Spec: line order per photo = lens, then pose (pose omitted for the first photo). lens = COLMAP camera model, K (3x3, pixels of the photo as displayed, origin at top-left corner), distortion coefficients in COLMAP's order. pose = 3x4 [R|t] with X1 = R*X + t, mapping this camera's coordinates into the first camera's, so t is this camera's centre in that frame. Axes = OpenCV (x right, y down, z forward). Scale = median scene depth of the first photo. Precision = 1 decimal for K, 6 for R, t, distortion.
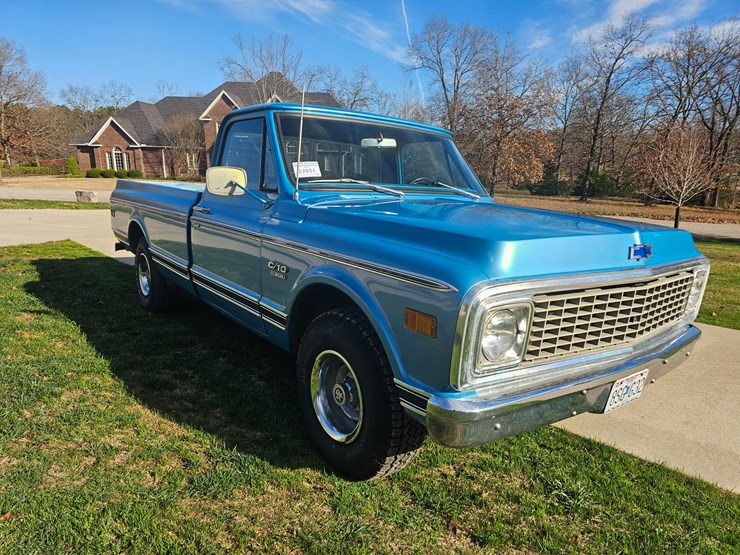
lens RADIAL K [[500.7, 0, 367.8], [0, 500.7, 282.1], [0, 0, 1]] dist [0.064098, -0.060709]
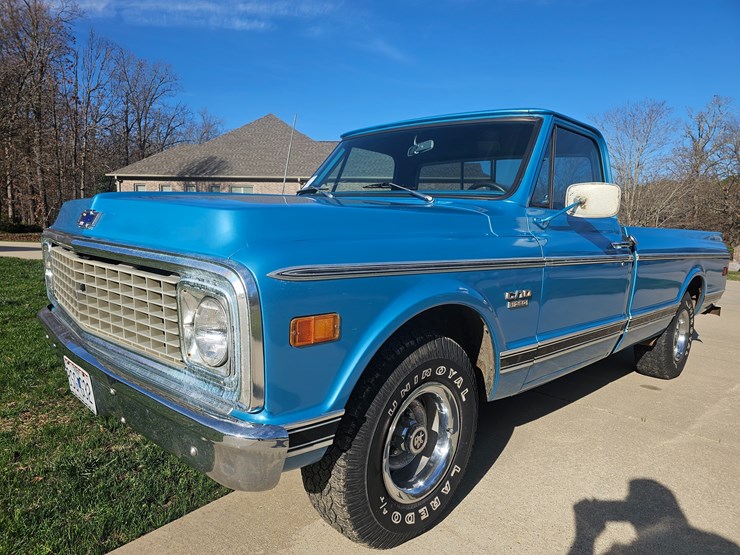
lens RADIAL K [[498.2, 0, 369.7], [0, 498.2, 276.8], [0, 0, 1]] dist [0.060345, -0.058140]
pose [[0.146535, 0.063313, -0.987177, 0.086754], [-0.232365, 0.972230, 0.027862, -0.005769], [0.961527, 0.225303, 0.157178, 0.078200]]
